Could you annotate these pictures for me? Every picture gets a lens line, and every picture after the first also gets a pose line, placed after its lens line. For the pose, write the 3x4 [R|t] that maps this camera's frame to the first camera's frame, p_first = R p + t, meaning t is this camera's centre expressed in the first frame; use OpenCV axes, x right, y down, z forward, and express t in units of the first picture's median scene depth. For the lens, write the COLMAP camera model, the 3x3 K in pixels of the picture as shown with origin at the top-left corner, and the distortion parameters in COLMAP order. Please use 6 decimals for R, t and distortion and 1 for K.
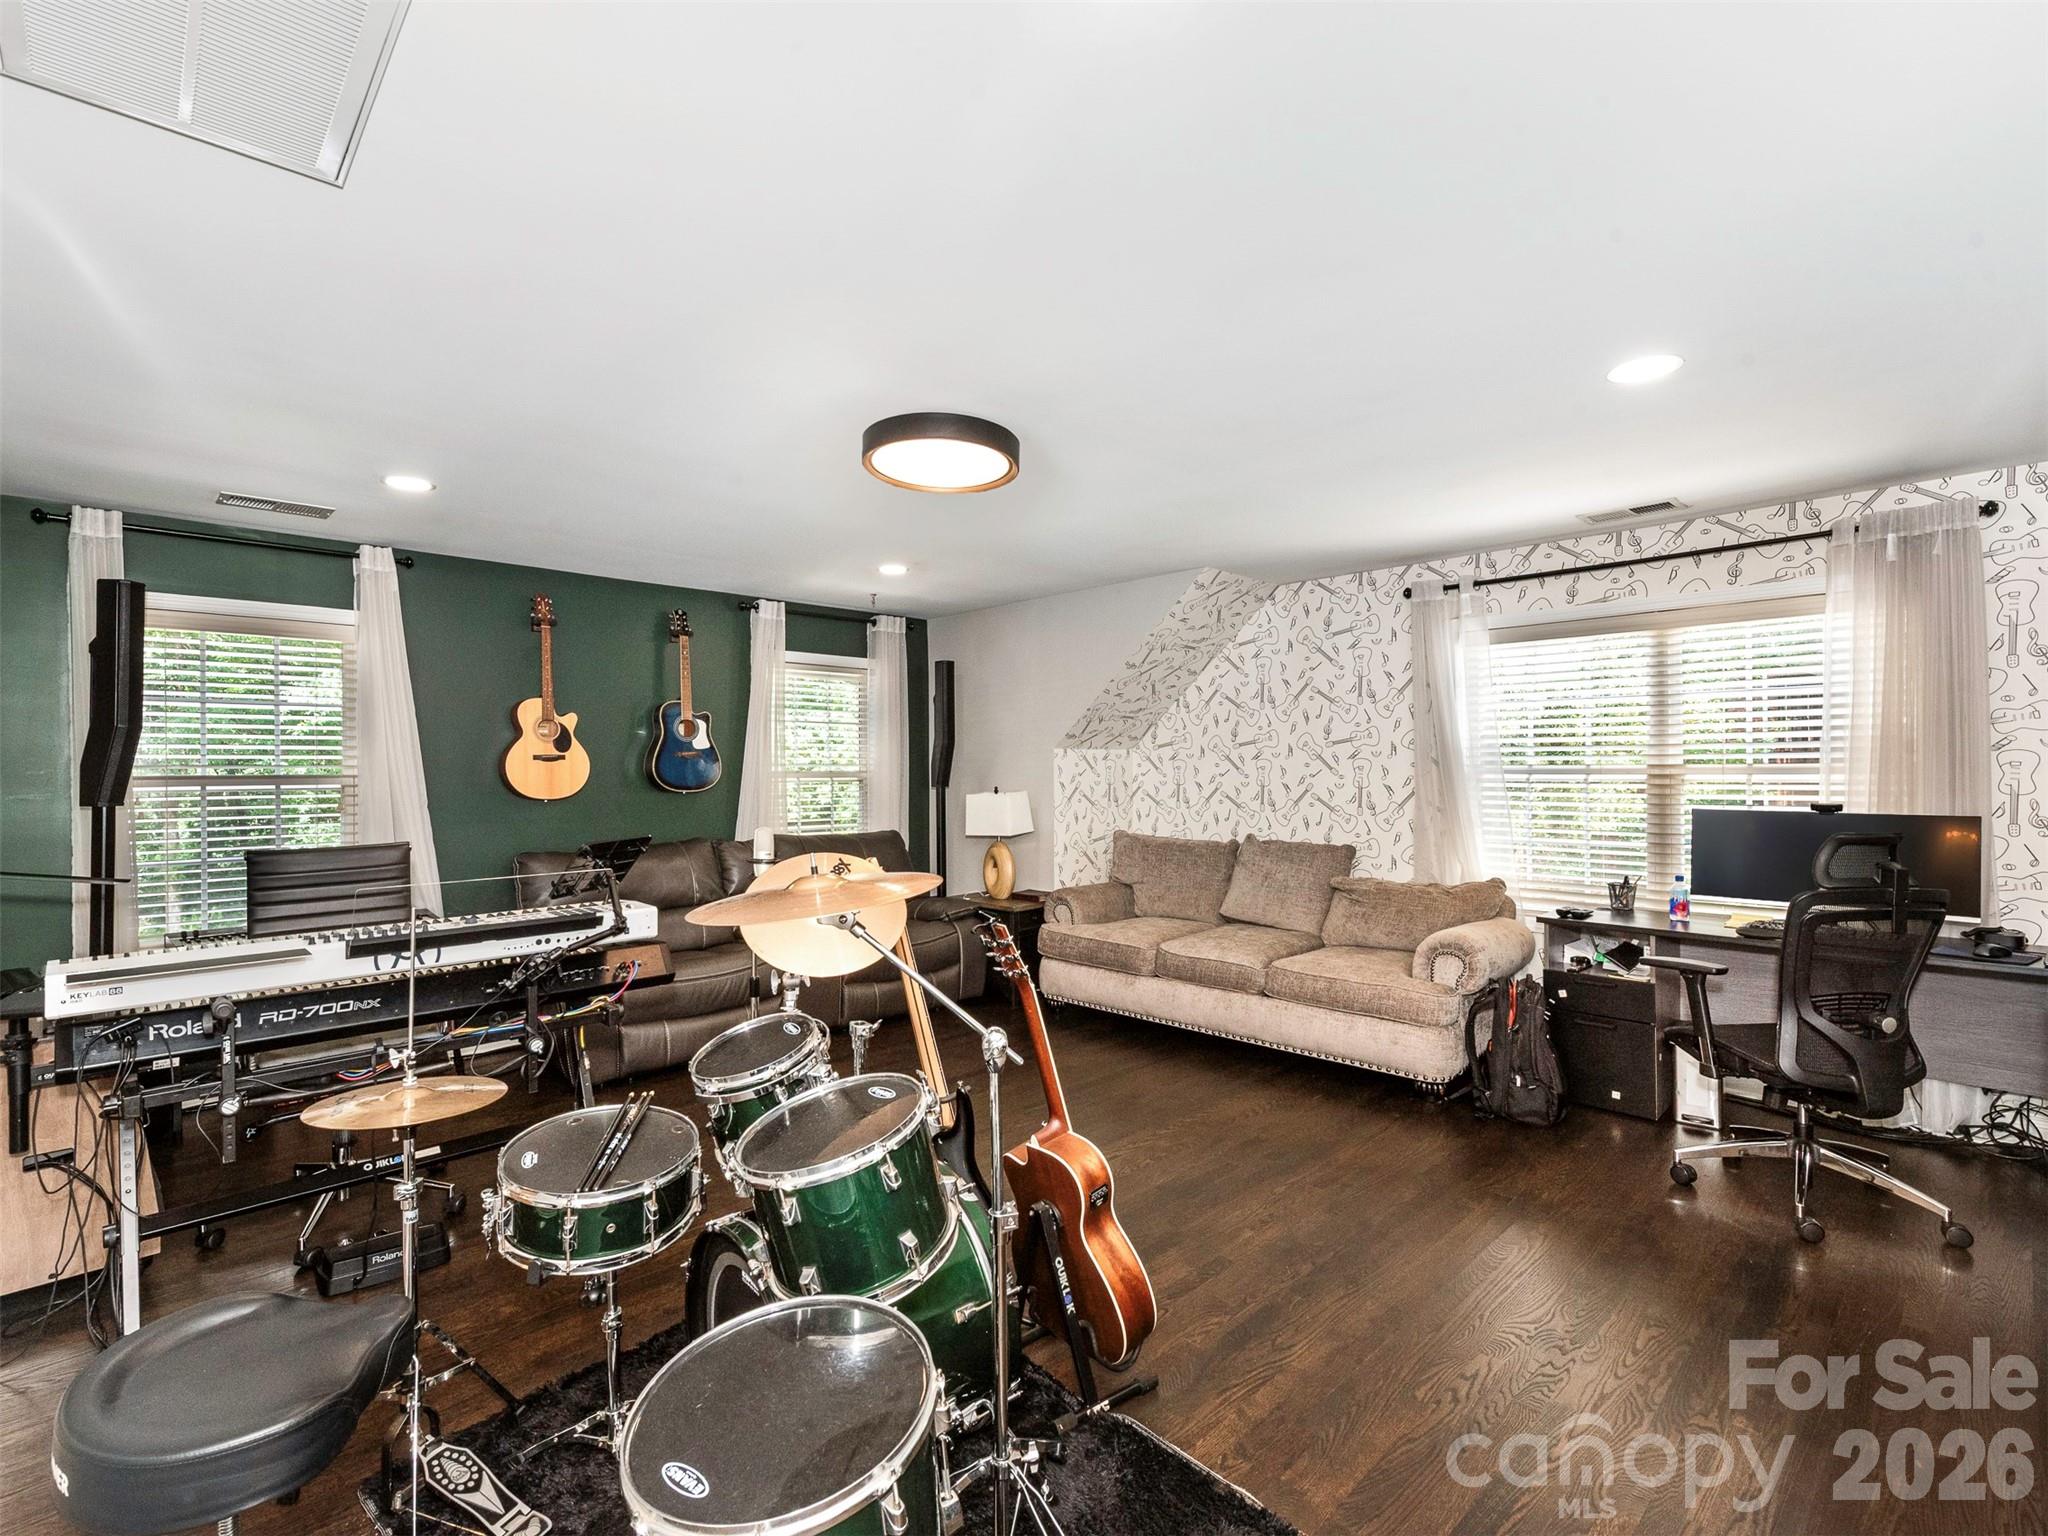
lens RADIAL K [[931.1, 0, 993.2], [0, 931.1, 769.8], [0, 0, 1]] dist [-0.001699, -0.001173]
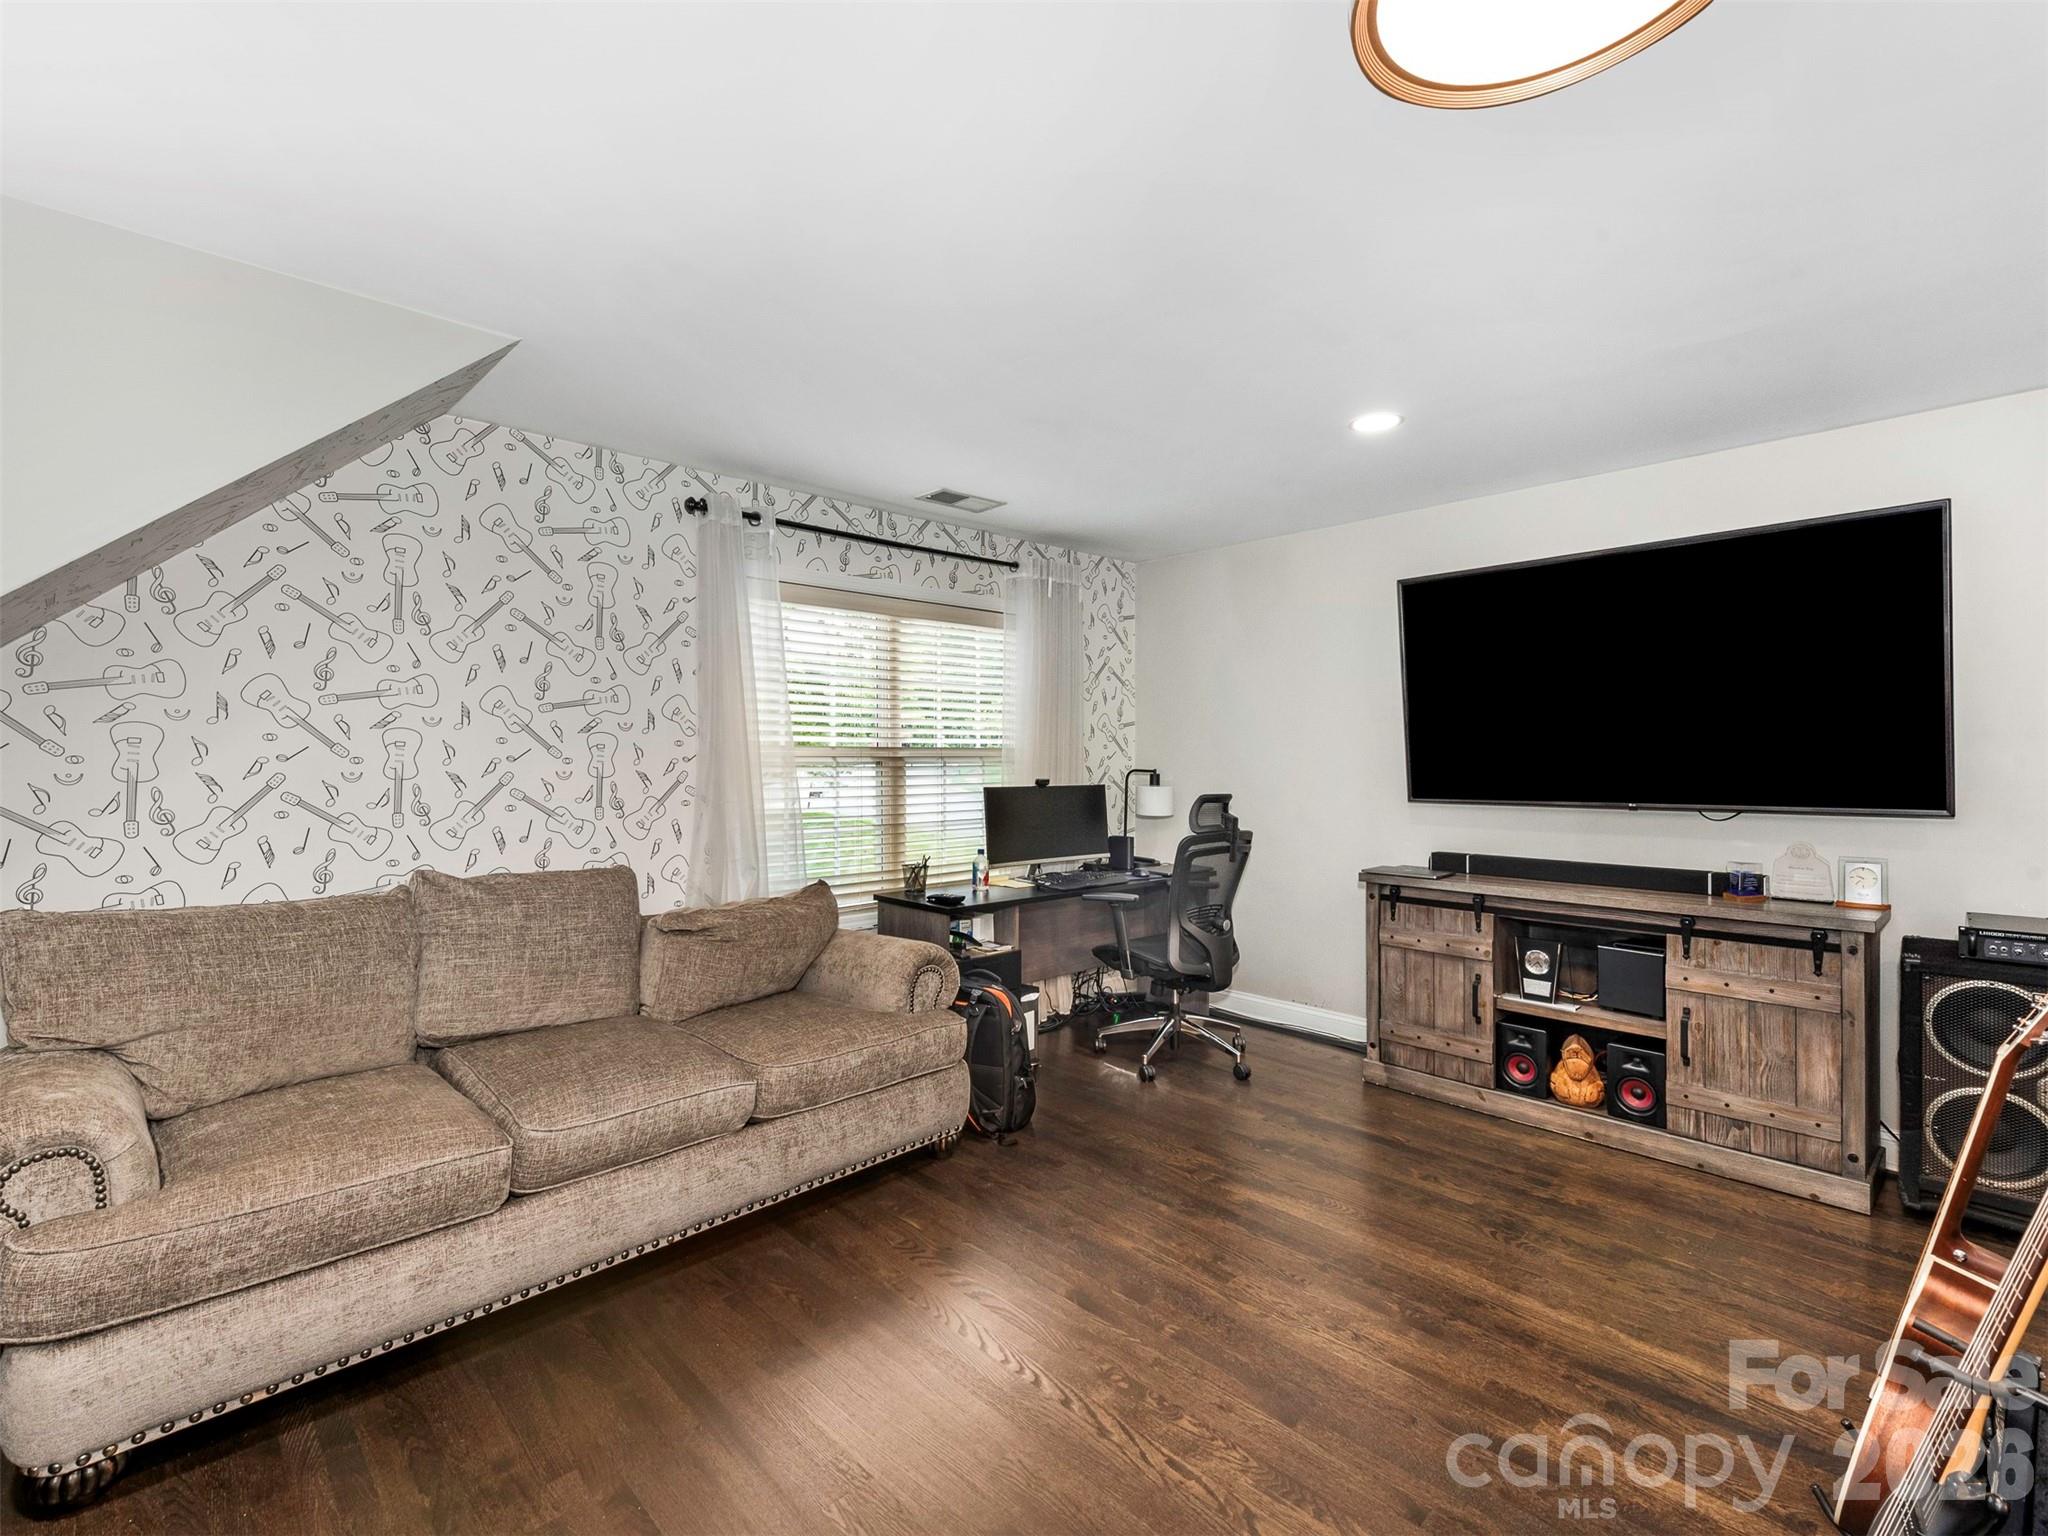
lens RADIAL K [[931.1, 0, 993.2], [0, 931.1, 769.8], [0, 0, 1]] dist [-0.001699, -0.001173]
pose [[-0.018832, -0.008466, 0.999787, -0.263367], [0.000161, 0.999964, 0.008470, 0.008433], [-0.999823, 0.000320, -0.018830, 0.732353]]
